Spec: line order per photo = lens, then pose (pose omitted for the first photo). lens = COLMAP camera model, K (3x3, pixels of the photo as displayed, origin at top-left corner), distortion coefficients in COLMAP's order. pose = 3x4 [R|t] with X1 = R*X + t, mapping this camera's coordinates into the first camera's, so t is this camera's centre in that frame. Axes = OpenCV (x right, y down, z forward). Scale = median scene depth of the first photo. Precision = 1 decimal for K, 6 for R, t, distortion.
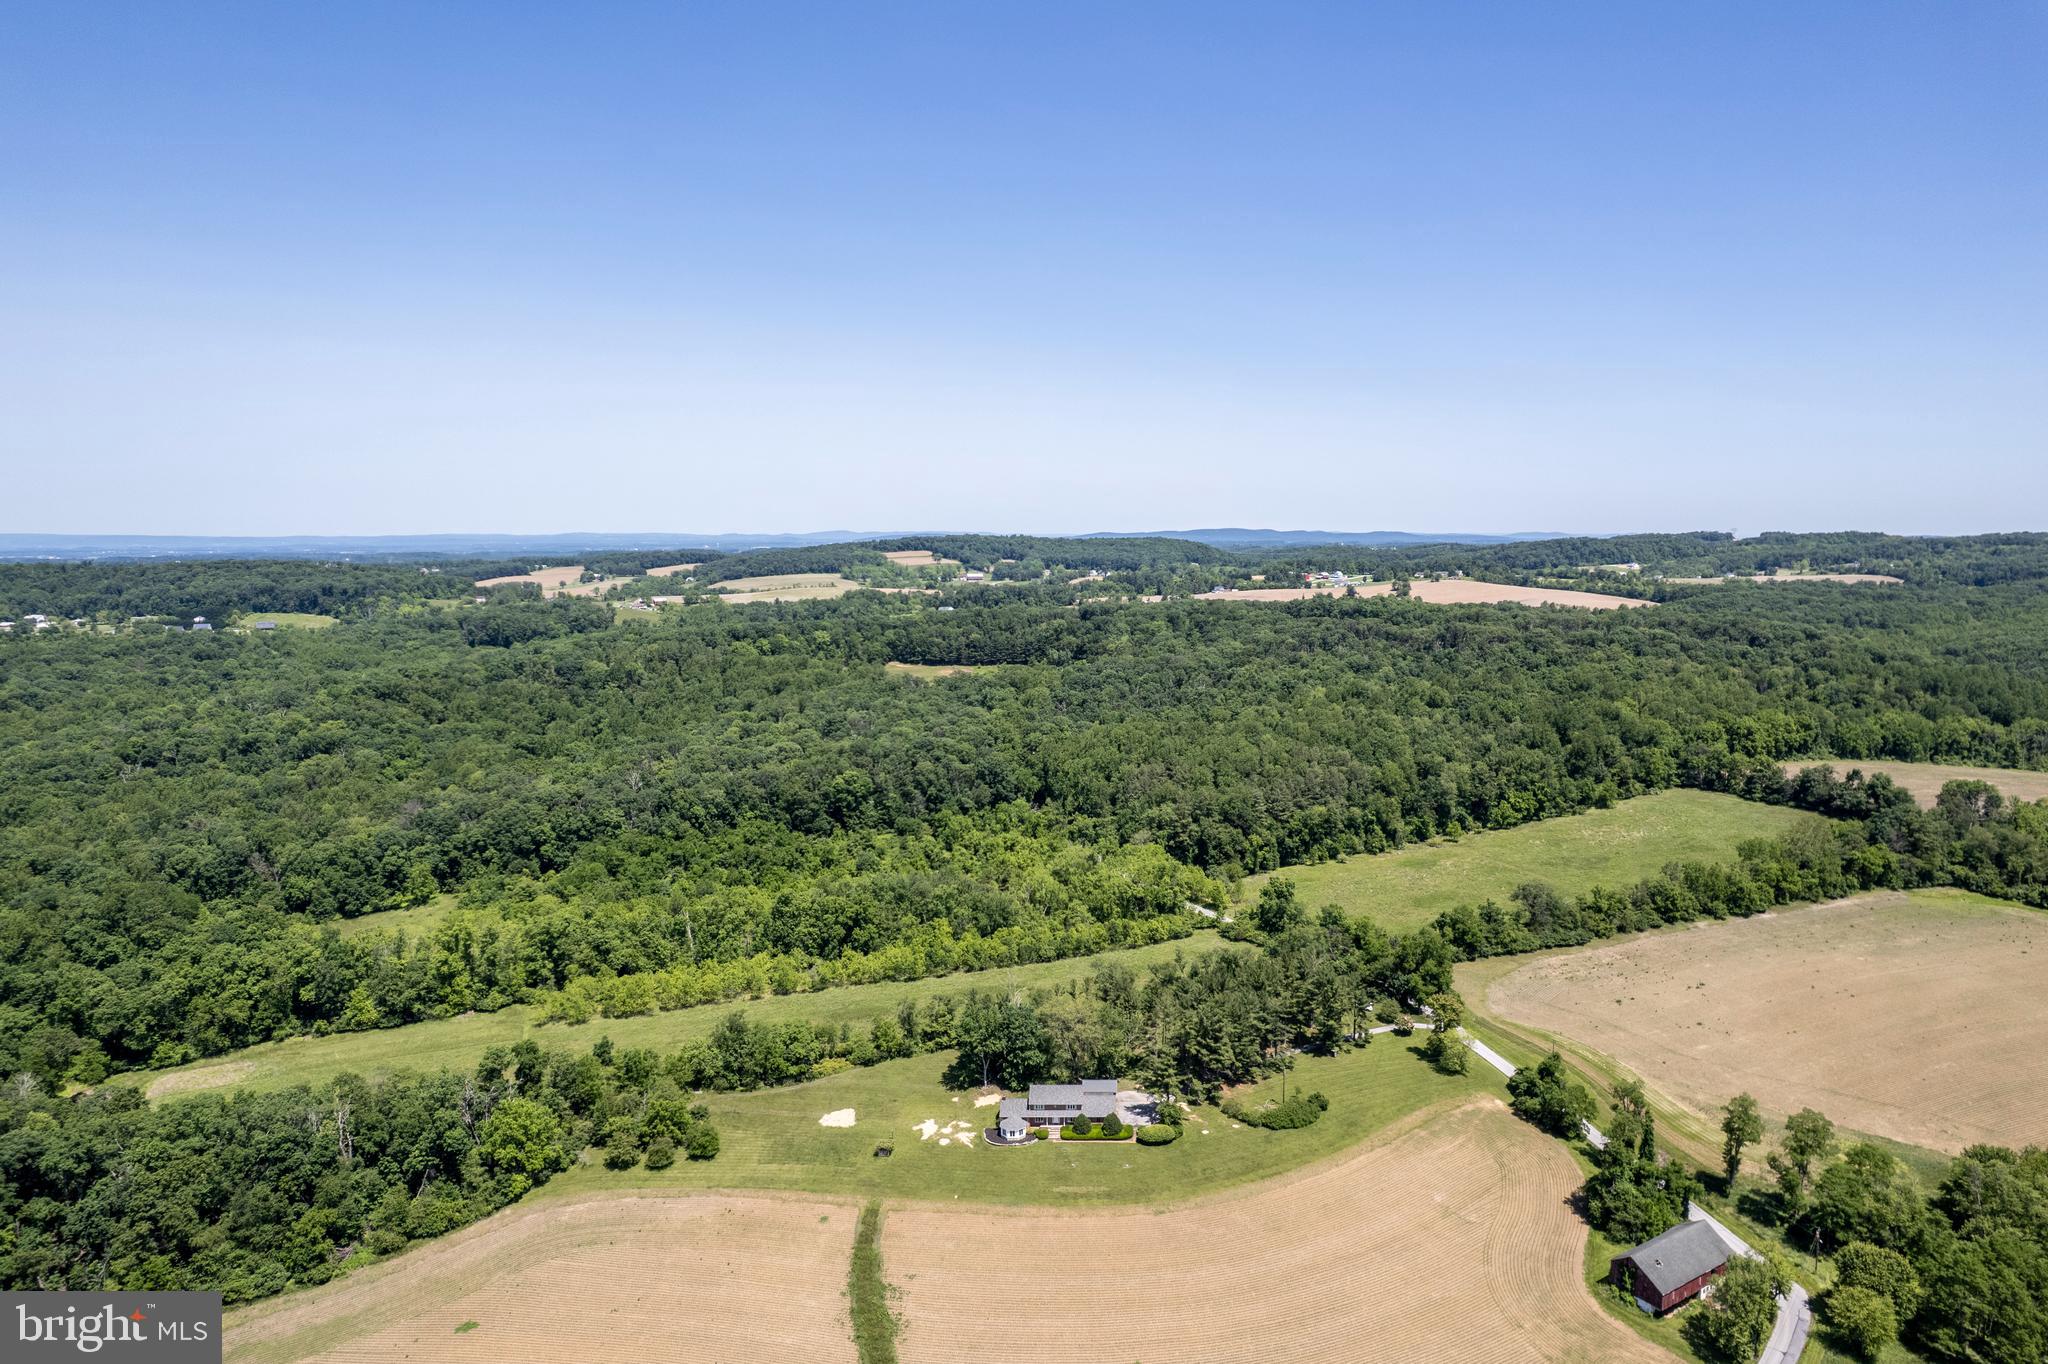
lens RADIAL K [[1347.2, 0, 1124.8], [0, 1347.2, 677.0], [0, 0, 1]] dist [-0.043064, -0.002868]
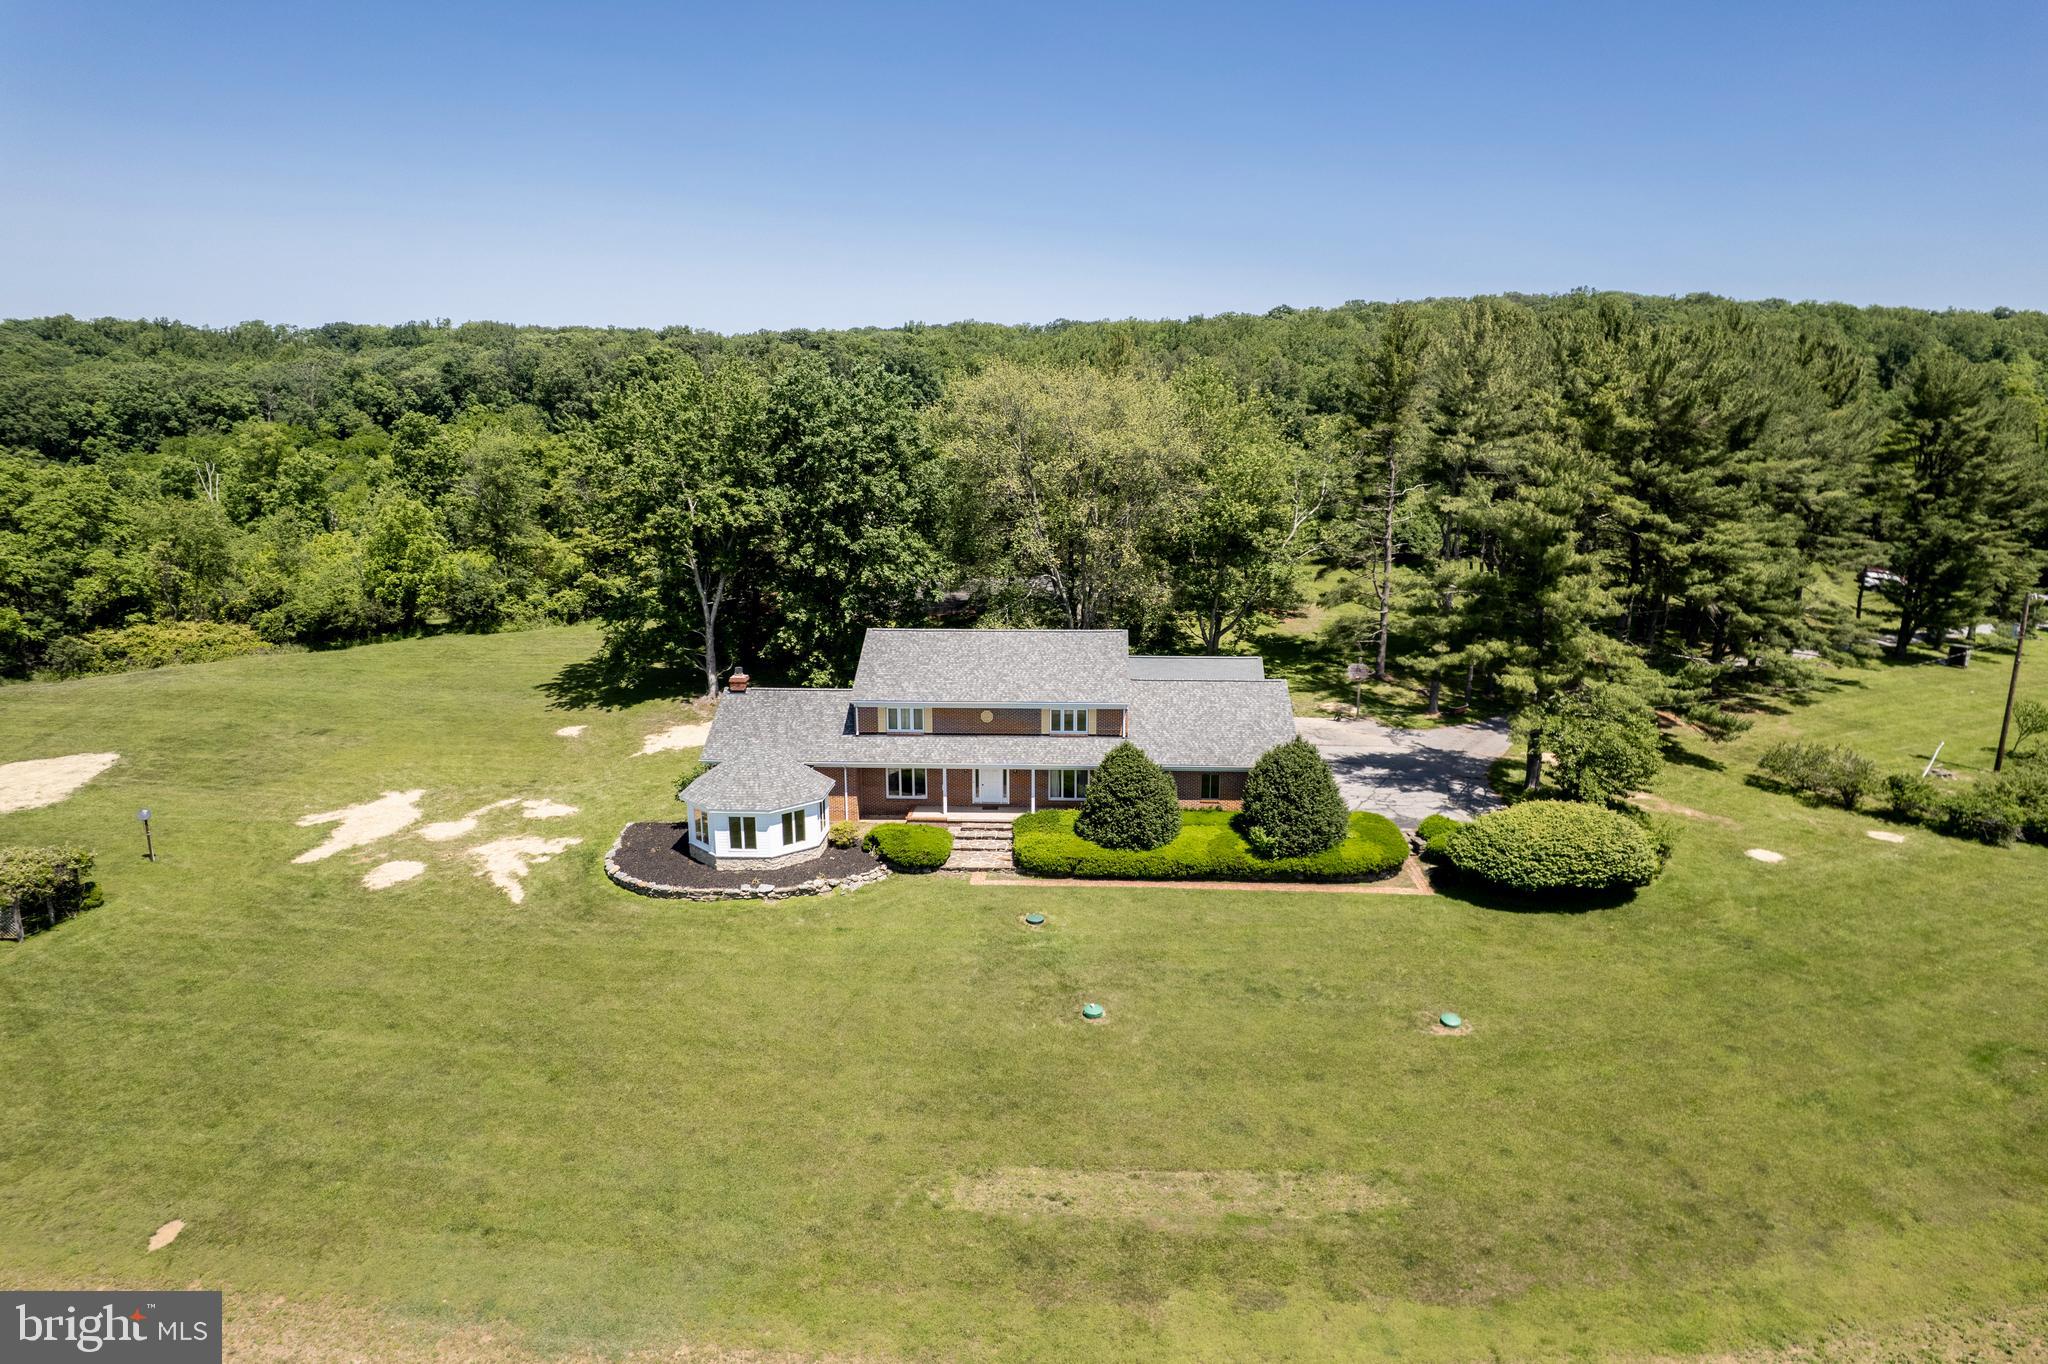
lens RADIAL K [[1320.5, 0, 1024.0], [0, 1320.5, 682.0], [0, 0, 1]] dist [-0.086418, 0.084328]
pose [[0.998951, 0.010861, -0.044494, -0.033987], [-0.006524, 0.995313, 0.096483, 0.264473], [0.045334, -0.096091, 0.994340, 0.722589]]
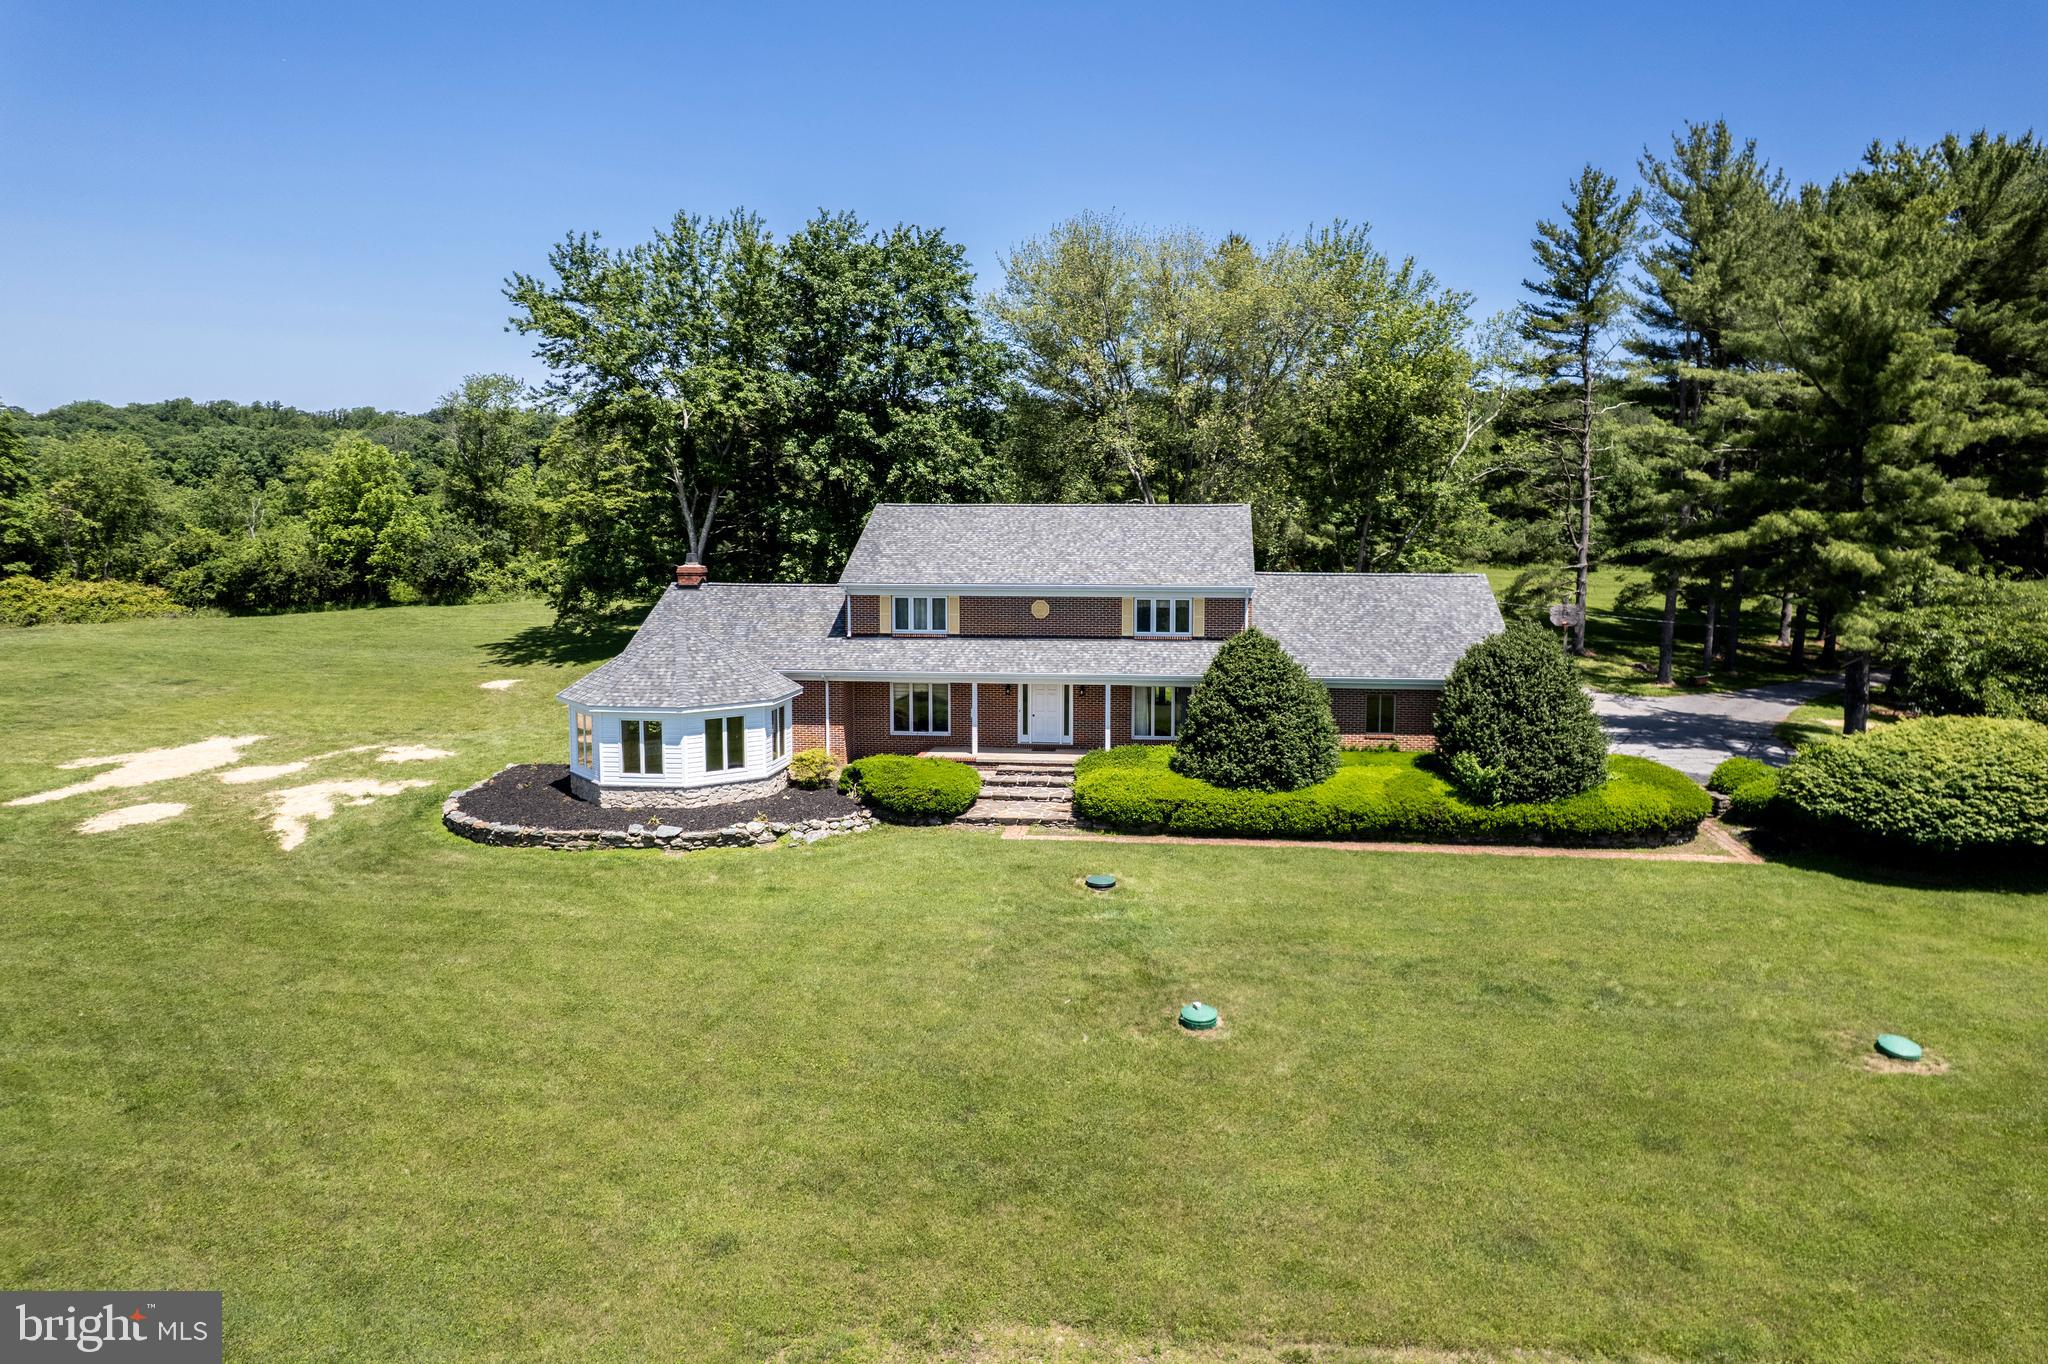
lens RADIAL K [[1336.5, 0, 1060.8], [0, 1336.5, 631.2], [0, 0, 1]] dist [-0.081765, 0.071513]
pose [[0.995156, 0.013804, -0.097335, -0.033307], [-0.016444, 0.999517, -0.026375, 0.290298], [0.096924, 0.027848, 0.994902, 0.776885]]
